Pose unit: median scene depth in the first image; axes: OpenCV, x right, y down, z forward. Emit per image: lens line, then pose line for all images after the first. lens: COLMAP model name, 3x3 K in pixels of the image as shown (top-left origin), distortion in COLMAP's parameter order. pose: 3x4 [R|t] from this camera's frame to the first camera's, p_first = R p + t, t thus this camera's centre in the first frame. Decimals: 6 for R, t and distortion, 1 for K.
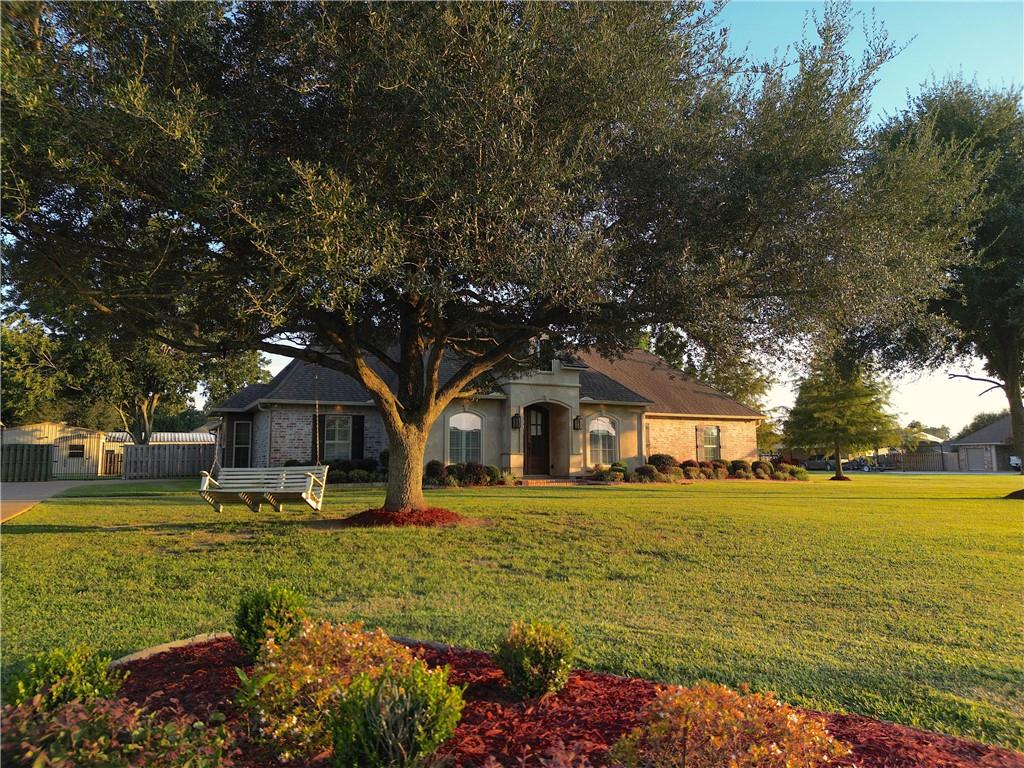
lens RADIAL K [[721.4, 0, 512.0], [0, 721.4, 384.0], [0, 0, 1]] dist [0.021343, -0.001031]
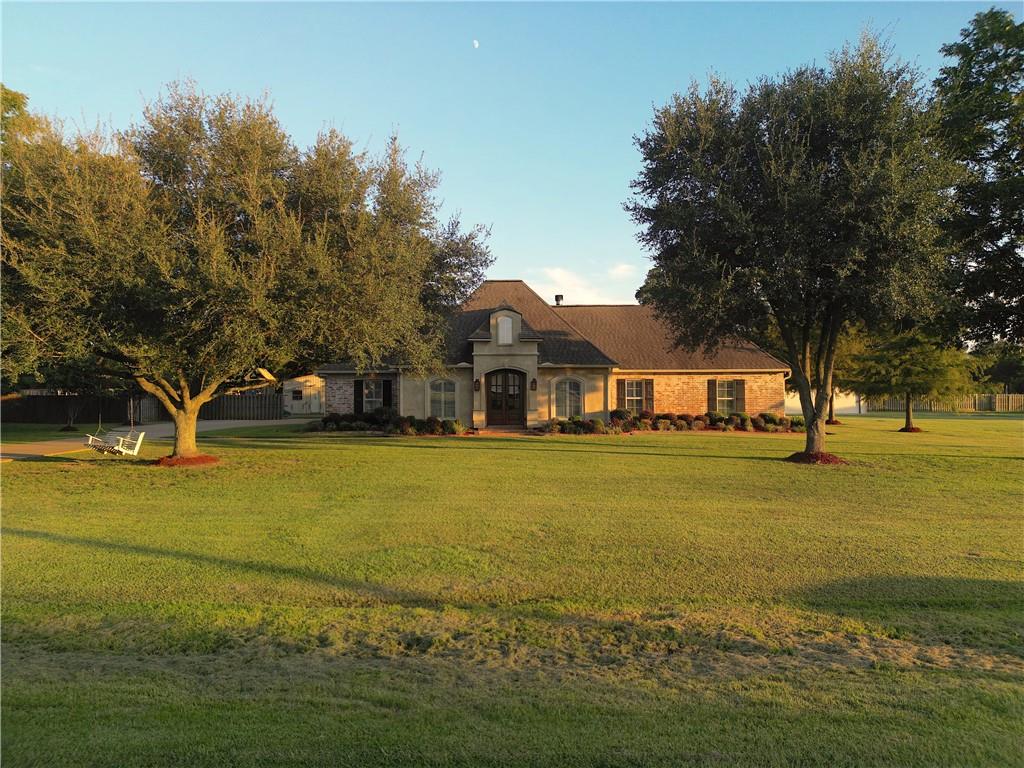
lens RADIAL K [[721.4, 0, 512.0], [0, 721.4, 384.0], [0, 0, 1]] dist [0.021343, -0.001031]
pose [[0.906432, -0.008154, -0.422272, 0.576112], [0.046976, 0.995557, 0.081612, -0.048809], [0.419731, -0.093812, 0.902788, -0.119529]]
